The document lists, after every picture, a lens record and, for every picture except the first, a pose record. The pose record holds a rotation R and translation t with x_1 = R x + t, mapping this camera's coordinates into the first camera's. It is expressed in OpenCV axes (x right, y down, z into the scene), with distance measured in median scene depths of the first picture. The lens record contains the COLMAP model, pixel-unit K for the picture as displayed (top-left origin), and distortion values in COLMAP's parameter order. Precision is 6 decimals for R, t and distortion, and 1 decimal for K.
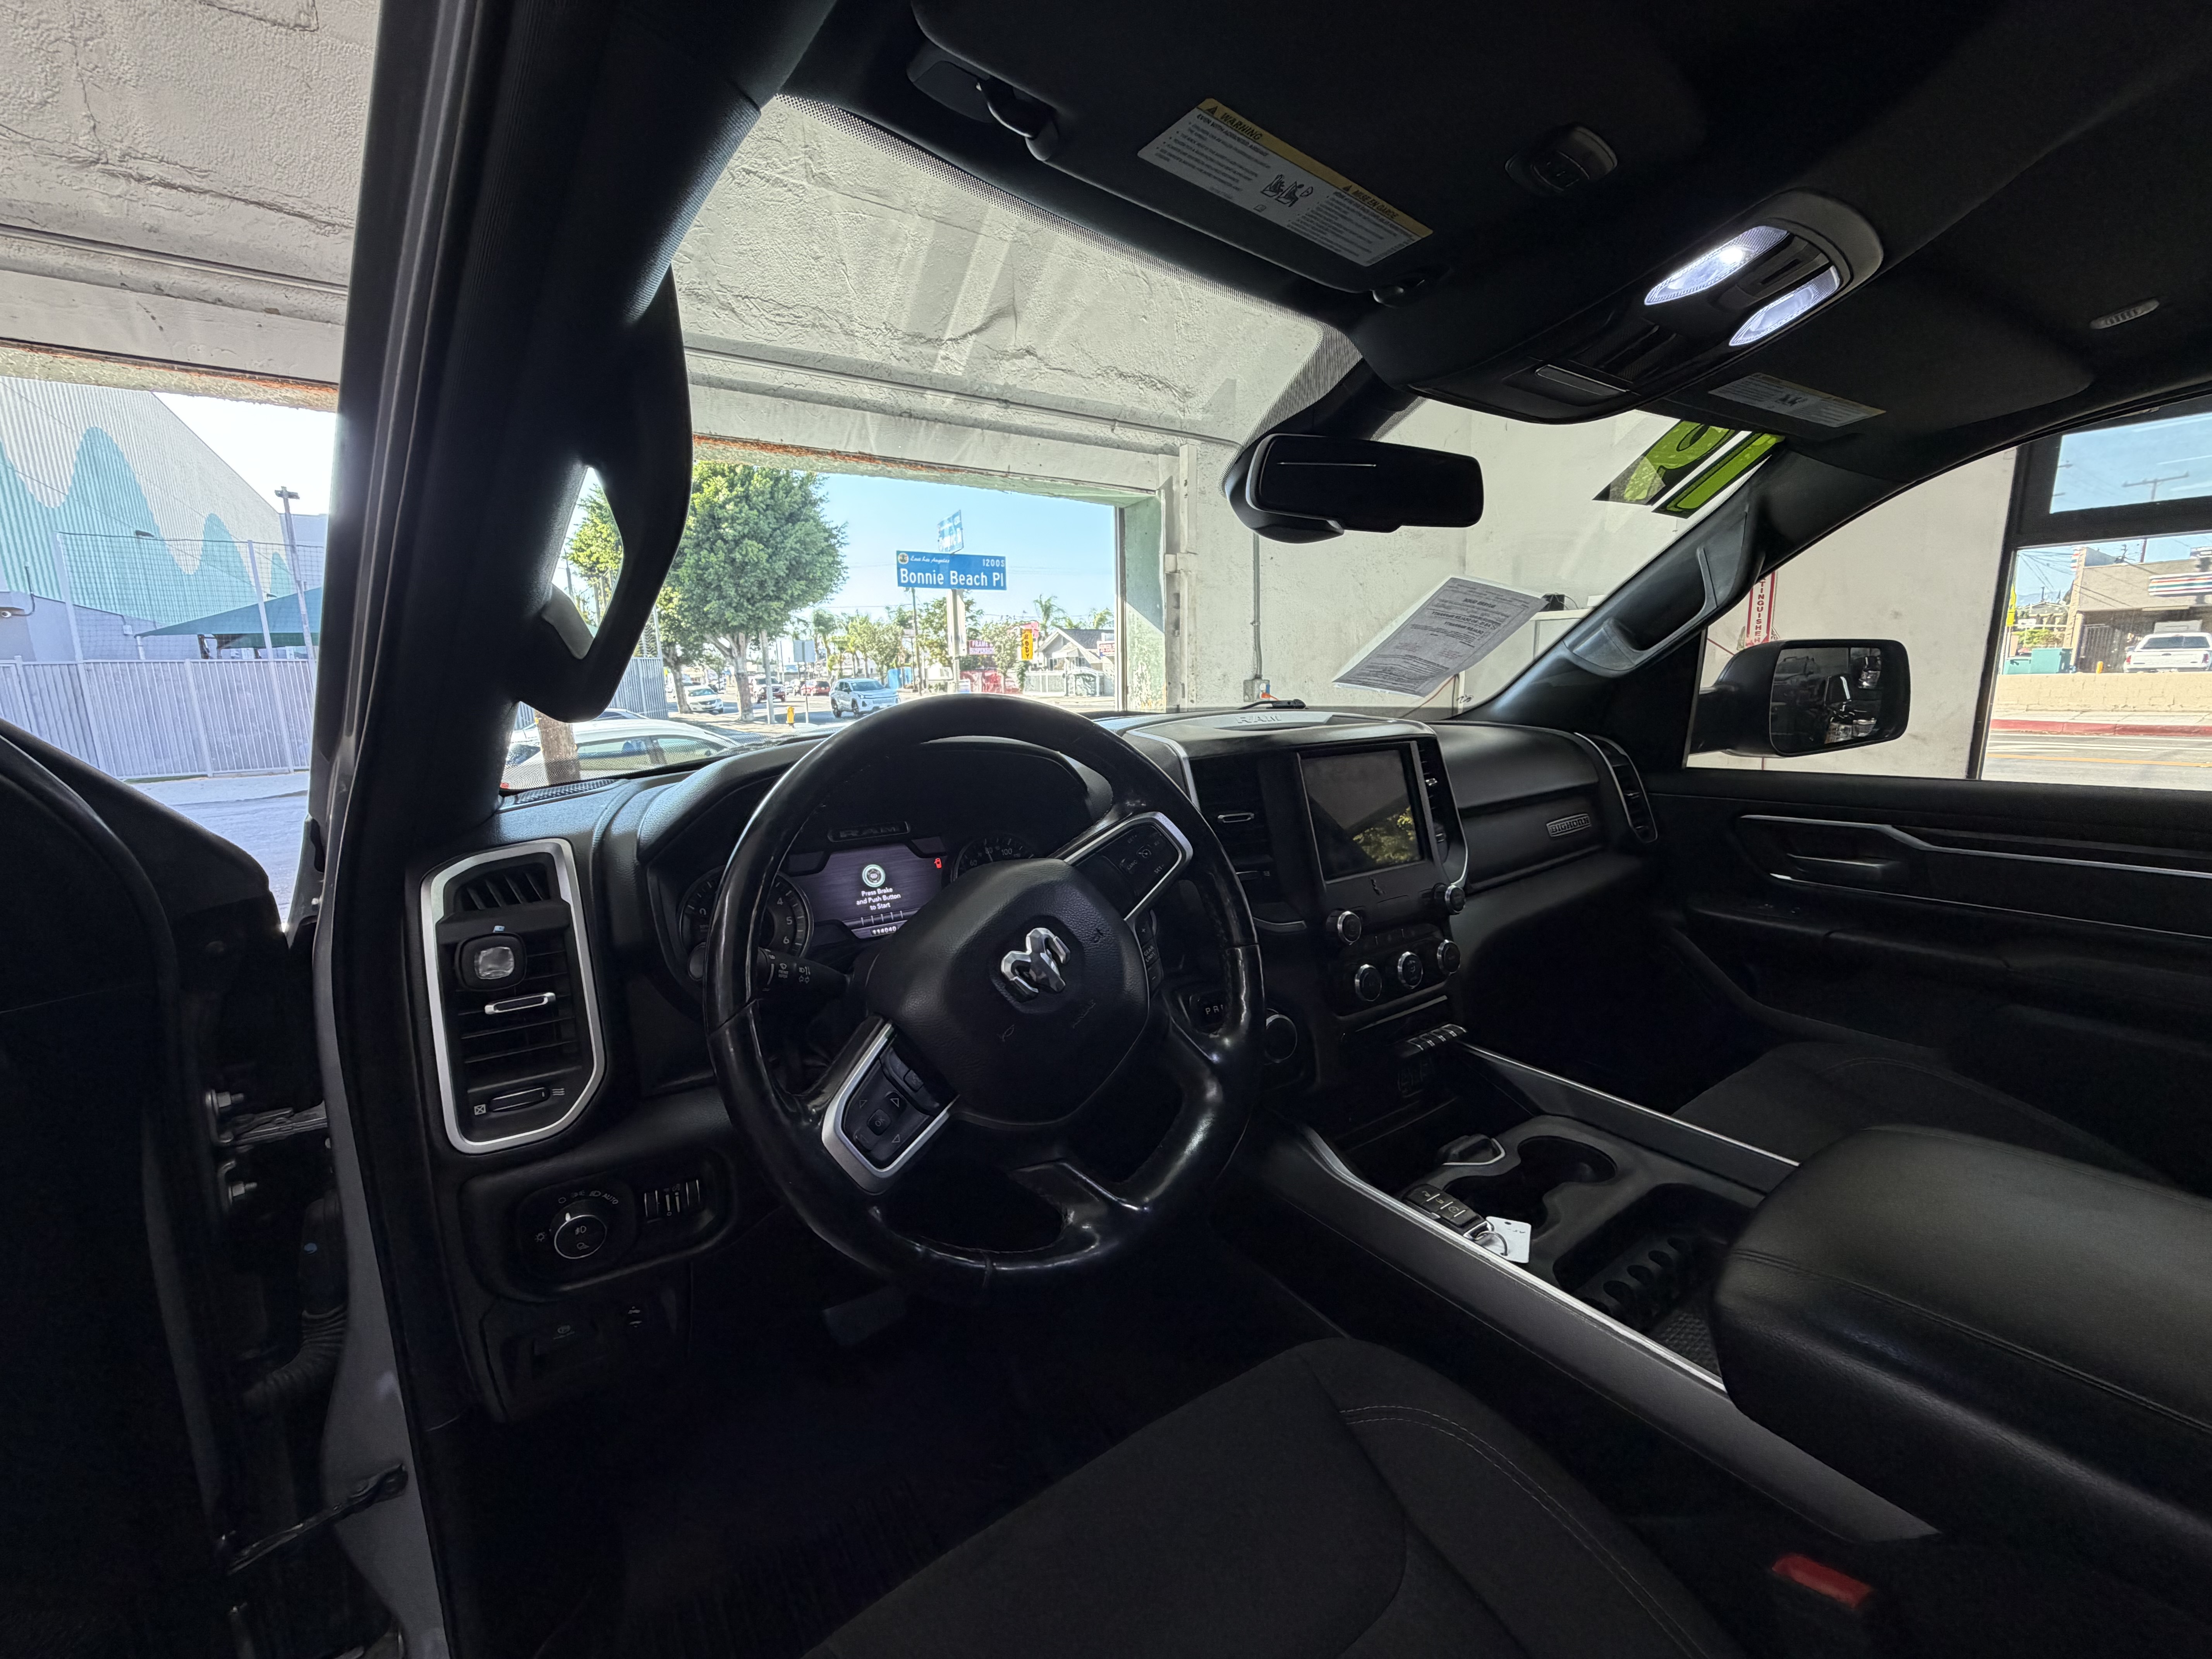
lens RADIAL K [[883.0, 0, 1106.0], [0, 883.0, 829.5], [0, 0, 1]] dist [0.000153, -0.000204]
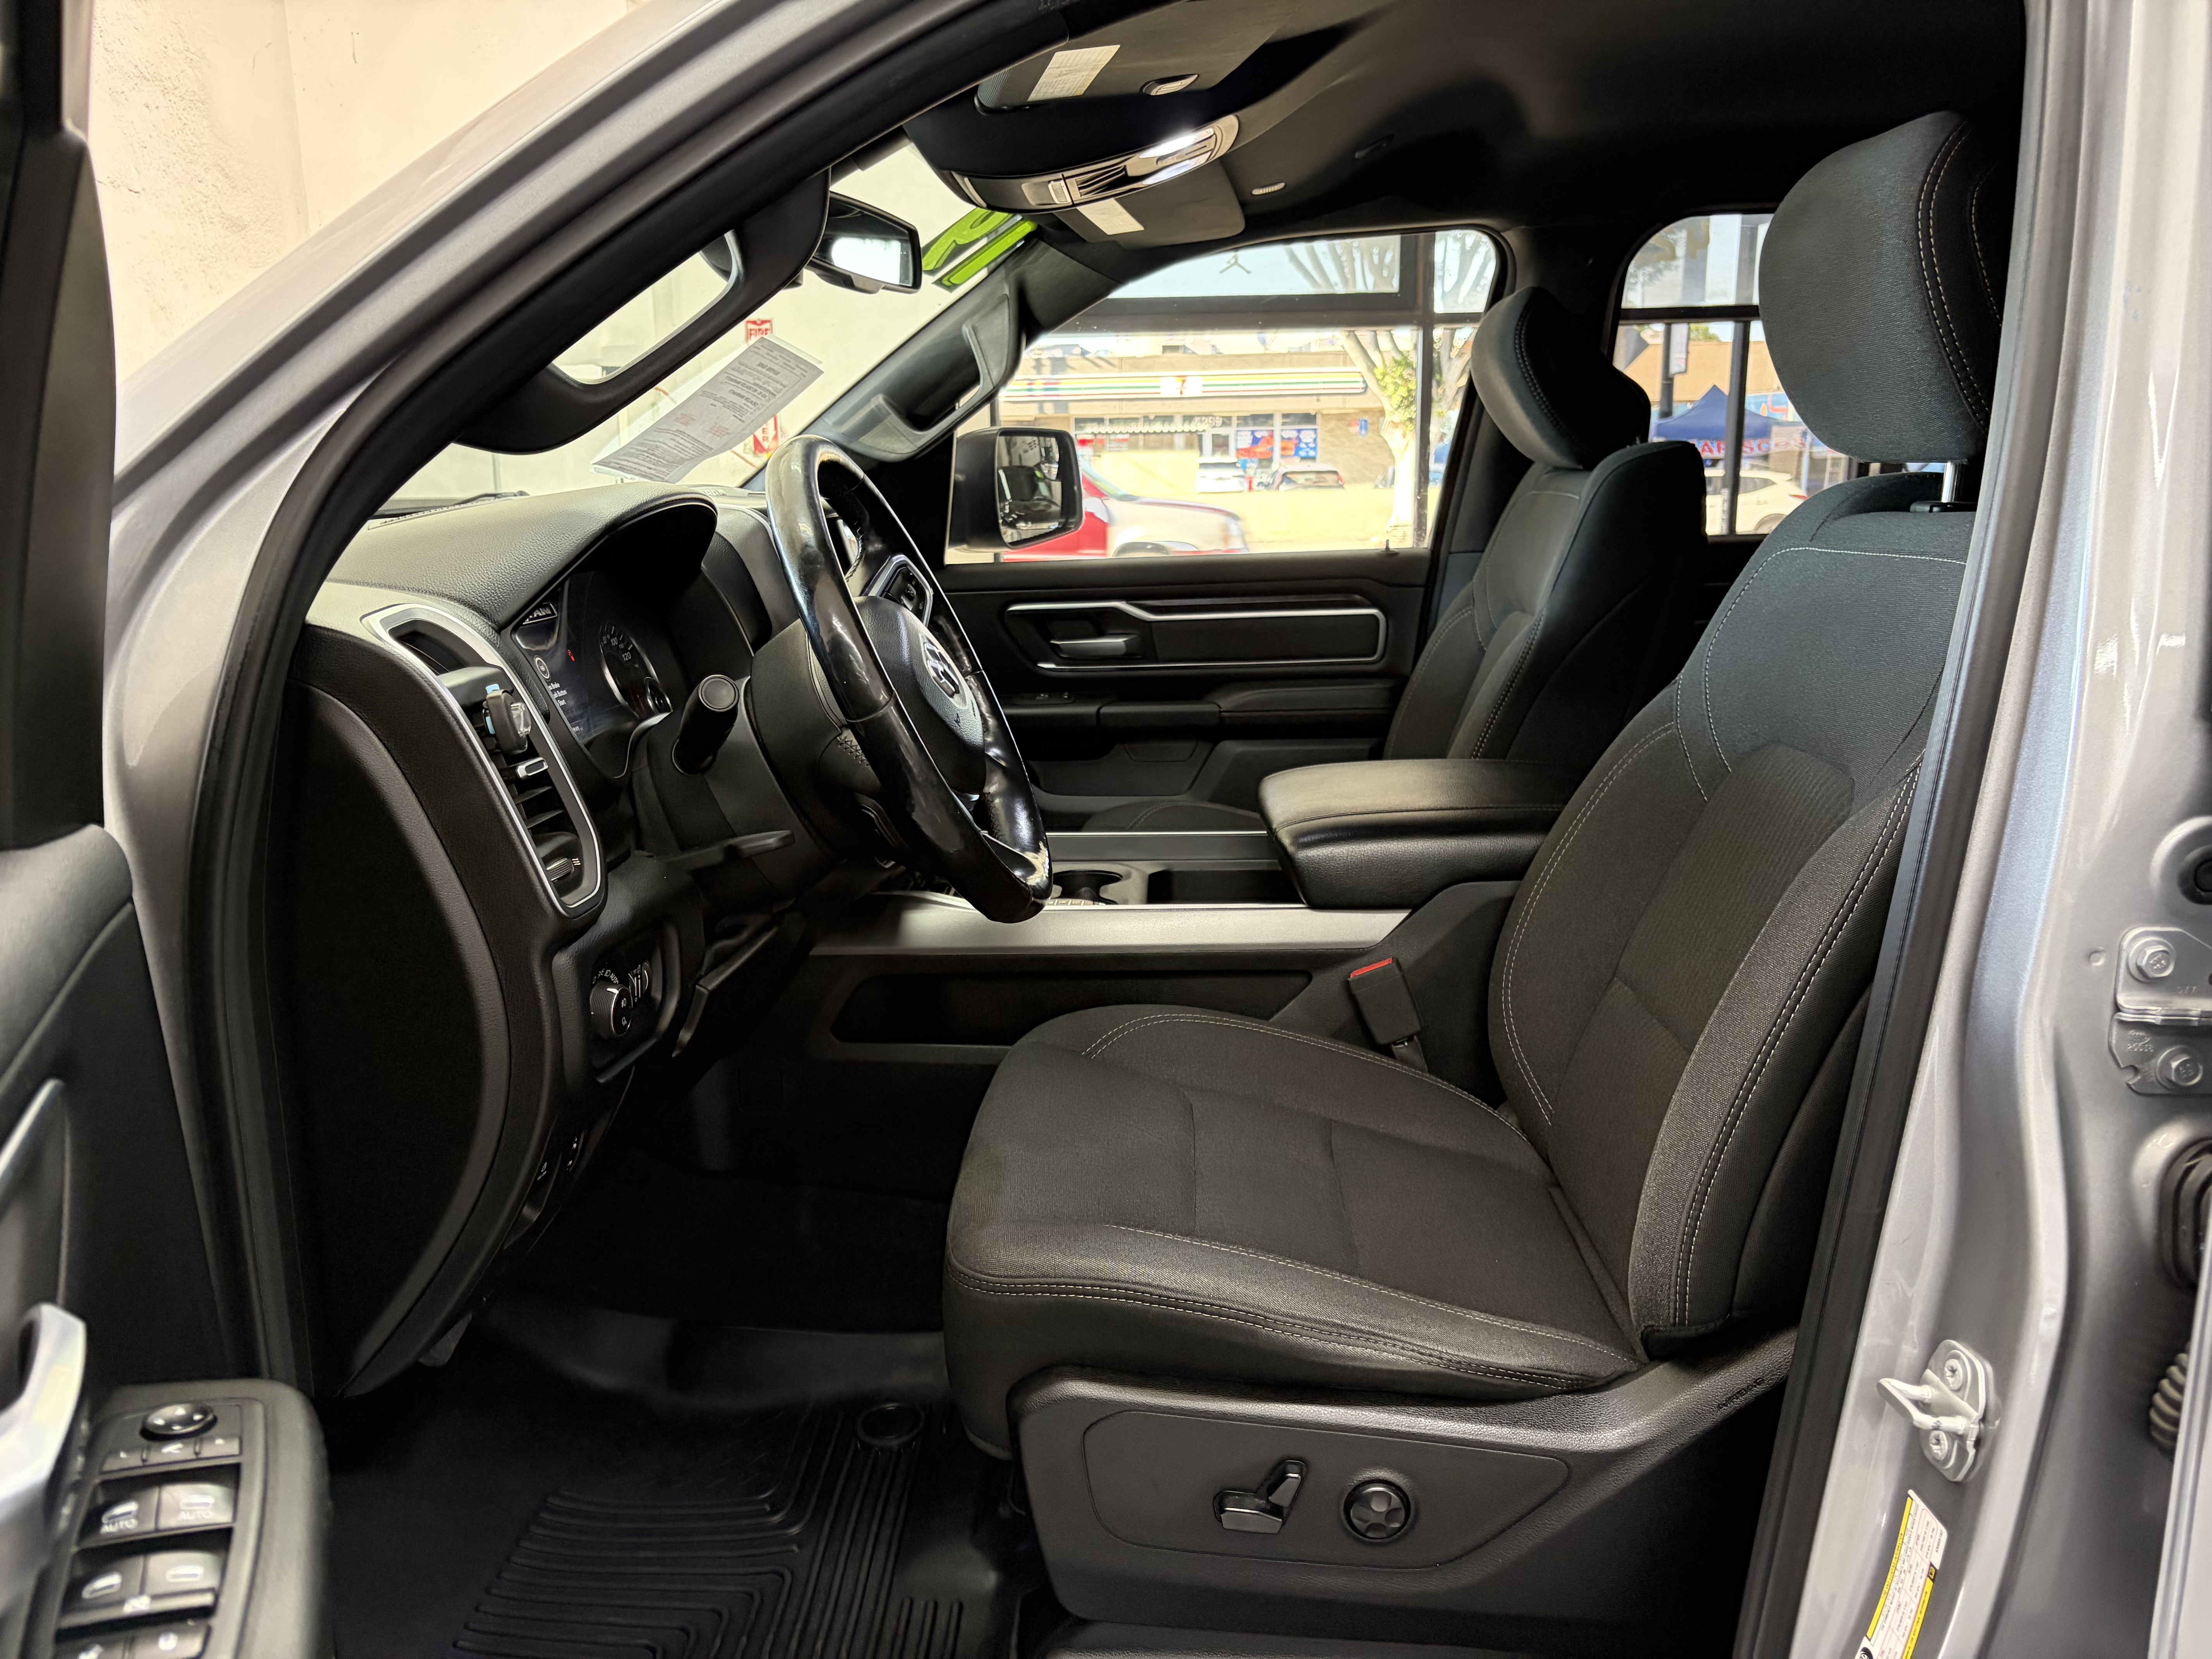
lens RADIAL K [[1673.6, 0, 1095.0], [0, 1673.6, 852.8], [0, 0, 1]] dist [0.056504, -0.074313]
pose [[0.633674, -0.167446, 0.755261, -0.722104], [0.136779, 0.985163, 0.103657, 0.080178], [-0.761412, 0.037619, 0.647175, -0.282636]]
